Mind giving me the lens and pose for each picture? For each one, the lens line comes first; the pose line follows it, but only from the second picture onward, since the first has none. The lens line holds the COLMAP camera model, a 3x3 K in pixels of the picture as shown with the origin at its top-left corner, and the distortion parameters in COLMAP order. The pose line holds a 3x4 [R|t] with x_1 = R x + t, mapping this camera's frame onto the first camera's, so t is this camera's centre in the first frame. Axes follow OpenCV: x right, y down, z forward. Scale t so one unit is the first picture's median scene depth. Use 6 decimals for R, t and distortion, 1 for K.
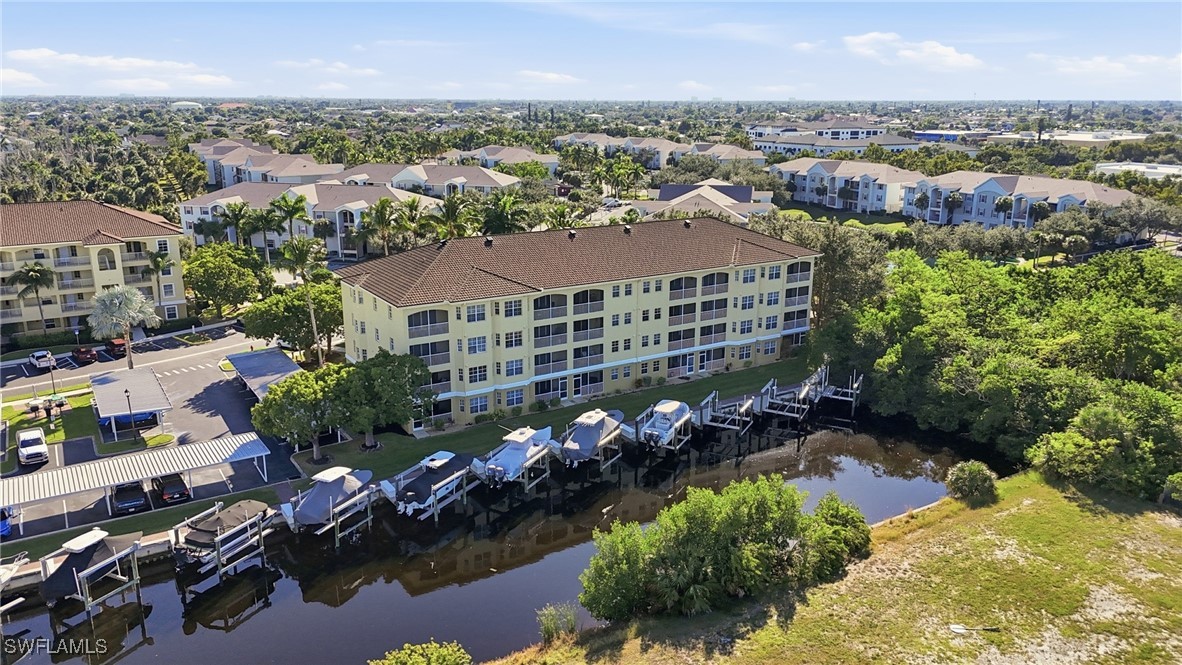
lens RADIAL K [[866.1, 0, 591.0], [0, 866.1, 332.5], [0, 0, 1]] dist [0.086416, -0.115336]
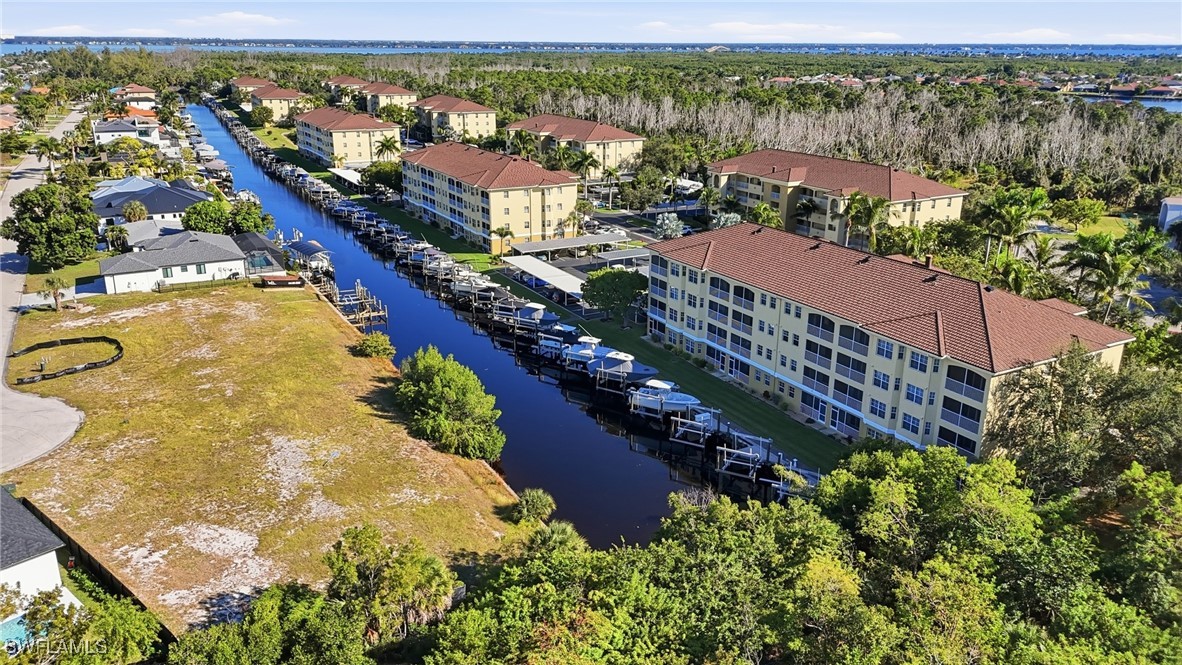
lens RADIAL K [[866.1, 0, 591.0], [0, 866.1, 332.5], [0, 0, 1]] dist [0.086416, -0.115336]
pose [[-0.048220, 0.298674, -0.953136, 1.052517], [-0.292294, 0.908254, 0.299397, -0.263716], [0.955112, 0.293033, 0.043504, 0.739476]]
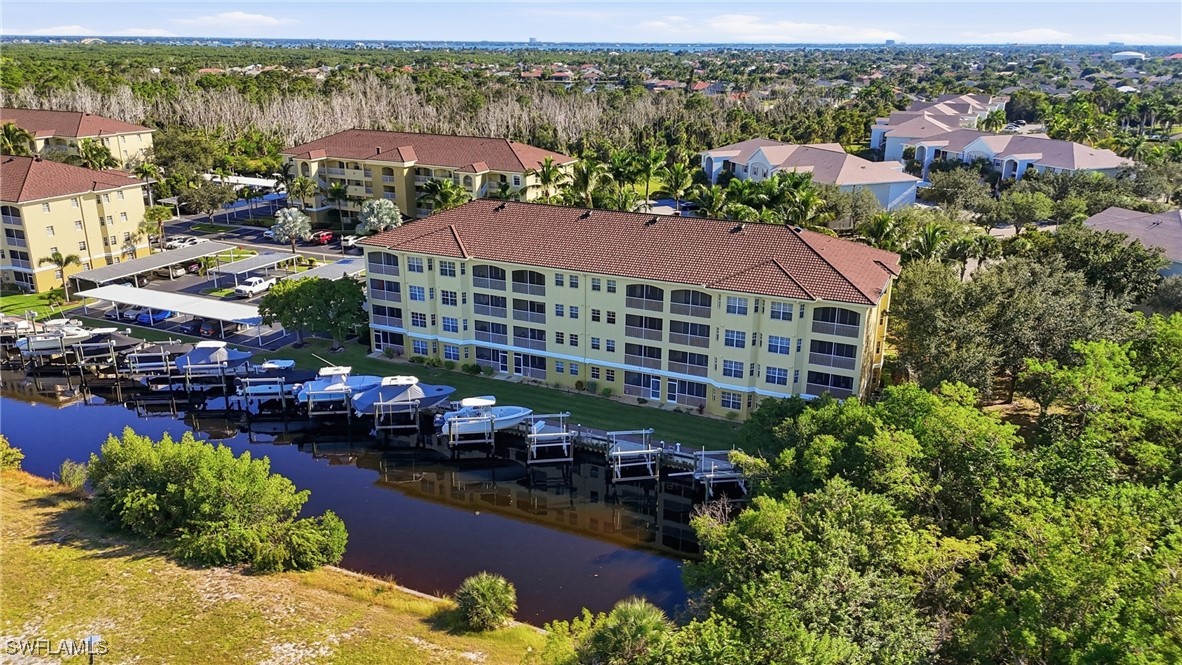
lens RADIAL K [[866.1, 0, 591.0], [0, 866.1, 332.5], [0, 0, 1]] dist [0.086416, -0.115336]
pose [[0.558279, 0.250071, -0.791068, 0.788410], [-0.236373, 0.961918, 0.137265, -0.126712], [0.795269, 0.110355, 0.596128, 0.457819]]
